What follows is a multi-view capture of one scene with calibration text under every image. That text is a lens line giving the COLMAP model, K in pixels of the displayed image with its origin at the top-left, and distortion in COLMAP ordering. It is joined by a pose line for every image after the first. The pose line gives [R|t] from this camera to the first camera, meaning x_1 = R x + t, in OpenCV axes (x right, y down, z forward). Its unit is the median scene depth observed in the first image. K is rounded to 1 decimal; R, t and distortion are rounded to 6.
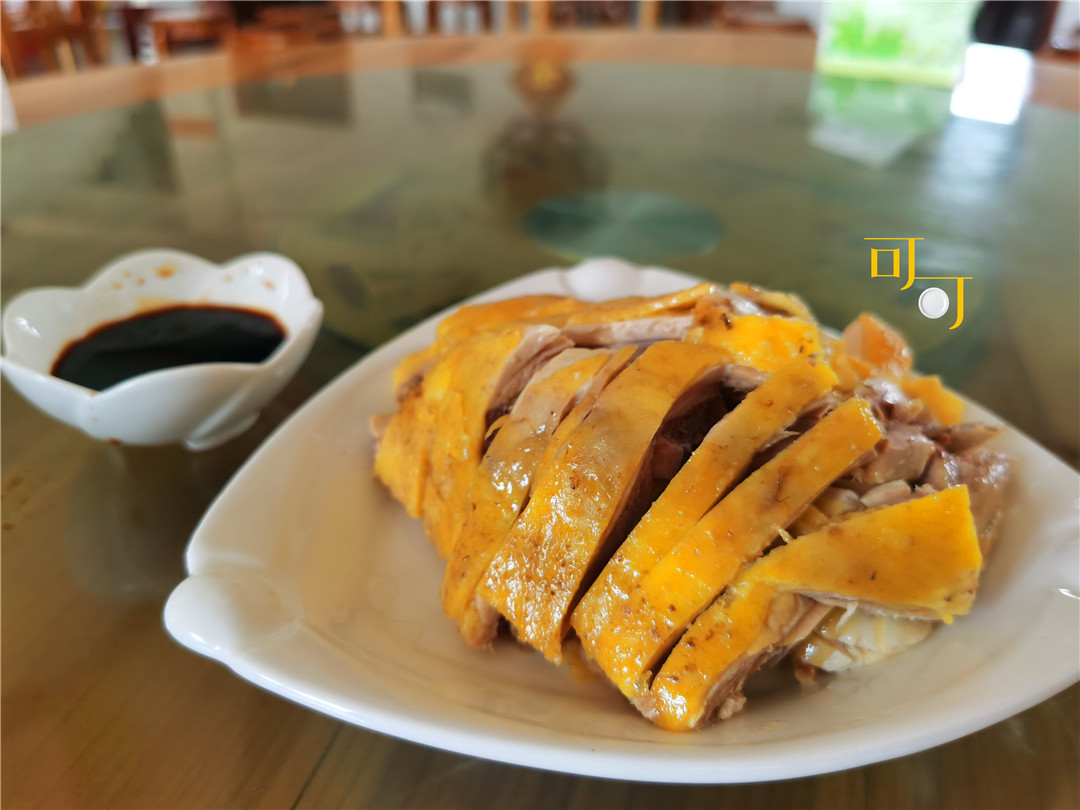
lens RADIAL K [[865.9, 0, 537.2], [0, 865.9, 404.9], [0, 0, 1]] dist [-0.011964, 0.022711]
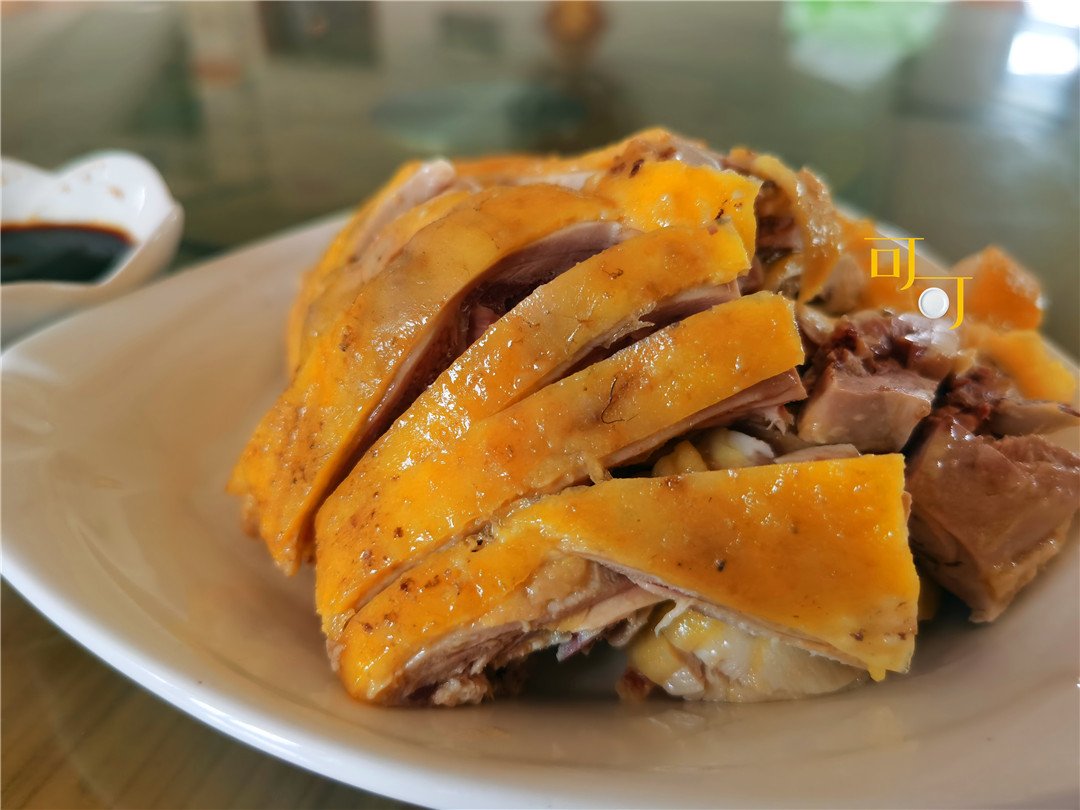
lens RADIAL K [[865.9, 0, 566.5], [0, 865.9, 437.2], [0, 0, 1]] dist [-0.011964, 0.022711]
pose [[0.934515, 0.199794, -0.294558, 0.451340], [-0.180356, 0.979286, 0.092039, 0.066514], [0.306845, -0.032886, 0.951191, 0.358237]]
